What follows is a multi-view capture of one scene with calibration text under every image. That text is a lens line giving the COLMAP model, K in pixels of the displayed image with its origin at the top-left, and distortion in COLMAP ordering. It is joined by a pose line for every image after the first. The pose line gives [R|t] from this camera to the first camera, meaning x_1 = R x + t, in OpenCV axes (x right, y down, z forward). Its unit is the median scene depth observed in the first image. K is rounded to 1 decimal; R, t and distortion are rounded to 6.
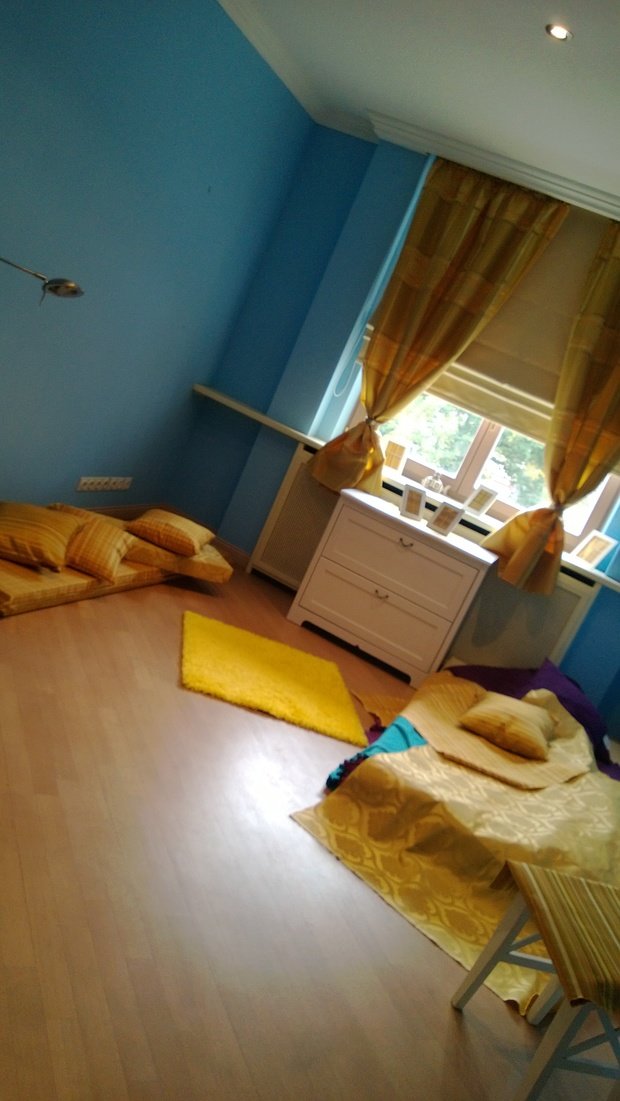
lens RADIAL K [[854.9, 0, 293.2], [0, 854.9, 552.7], [0, 0, 1]] dist [0.063168, -0.241142]
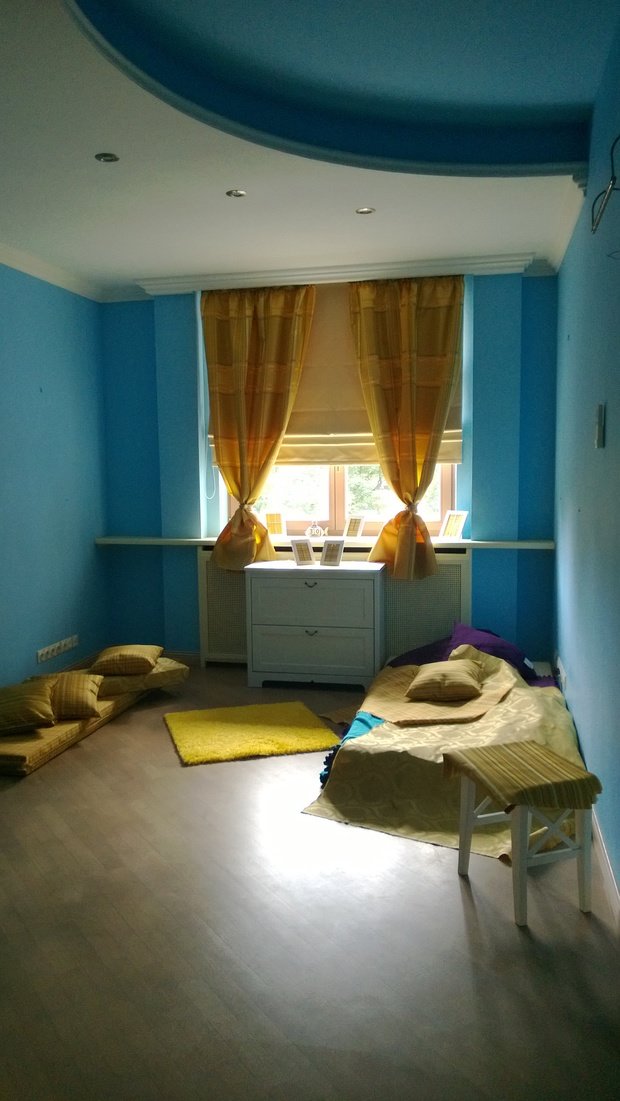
lens RADIAL K [[854.9, 0, 293.2], [0, 854.9, 552.7], [0, 0, 1]] dist [0.063168, -0.241142]
pose [[0.904245, -0.417653, 0.088924, 0.021830], [0.424774, 0.901085, -0.087252, 0.043251], [-0.043687, 0.116670, 0.992209, -0.201413]]
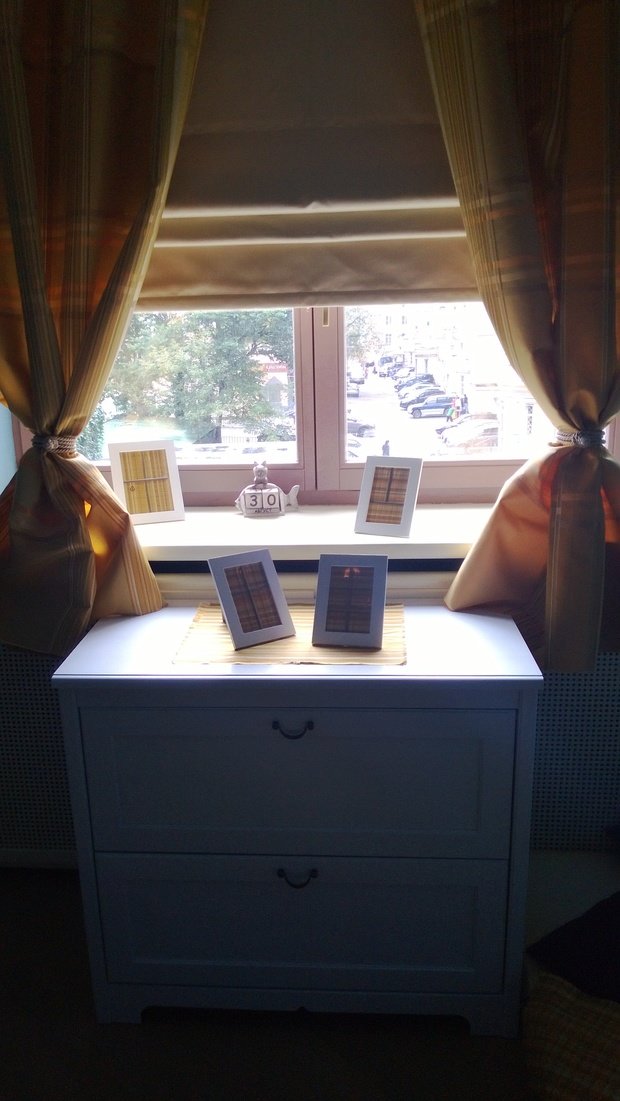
lens RADIAL K [[854.9, 0, 293.2], [0, 854.9, 552.7], [0, 0, 1]] dist [0.063168, -0.241142]
pose [[0.864906, -0.477017, 0.156179, 0.113571], [0.463164, 0.878394, 0.117914, -0.116292], [-0.193434, -0.029648, 0.980665, 0.672562]]
